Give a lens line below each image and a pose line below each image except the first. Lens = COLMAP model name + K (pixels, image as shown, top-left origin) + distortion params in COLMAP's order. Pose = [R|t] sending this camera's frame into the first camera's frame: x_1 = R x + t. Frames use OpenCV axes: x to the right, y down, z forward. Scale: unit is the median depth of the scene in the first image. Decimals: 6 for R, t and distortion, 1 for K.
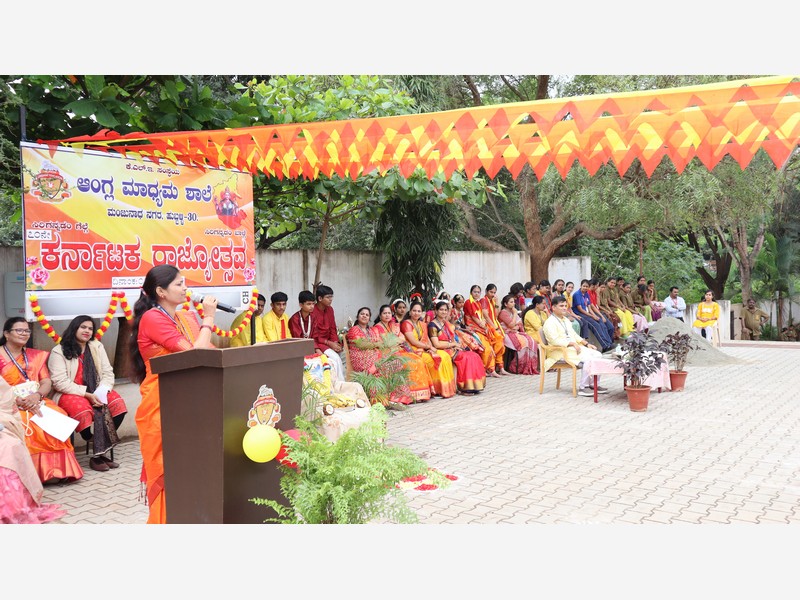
lens RADIAL K [[729.2, 0, 395.7], [0, 729.2, 297.1], [0, 0, 1]] dist [-0.034620, 0.000000]
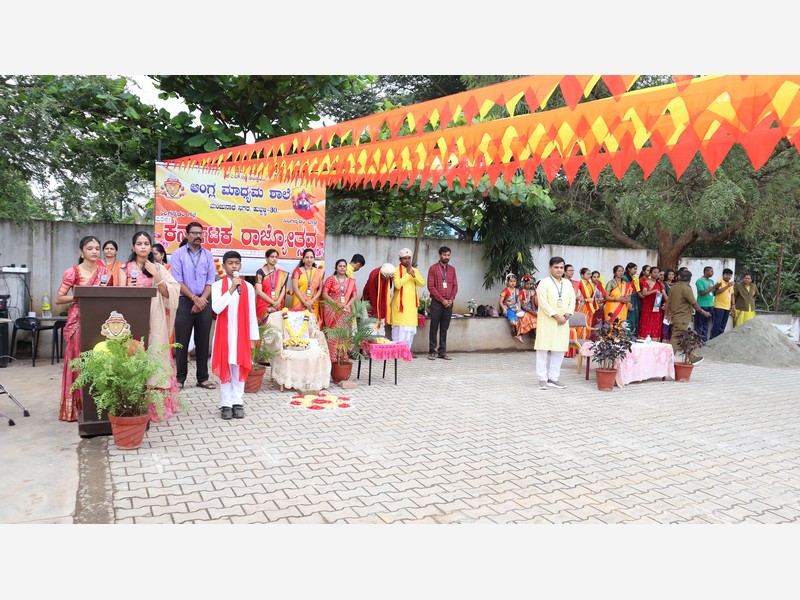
lens RADIAL K [[597.3, 0, 393.0], [0, 597.3, 298.3], [0, 0, 1]] dist [-0.084255, 0.001038]
pose [[0.901514, 0.083965, -0.424525, 0.456568], [-0.070453, 0.996386, 0.047457, -0.008129], [0.426975, -0.012874, 0.904172, 0.028628]]
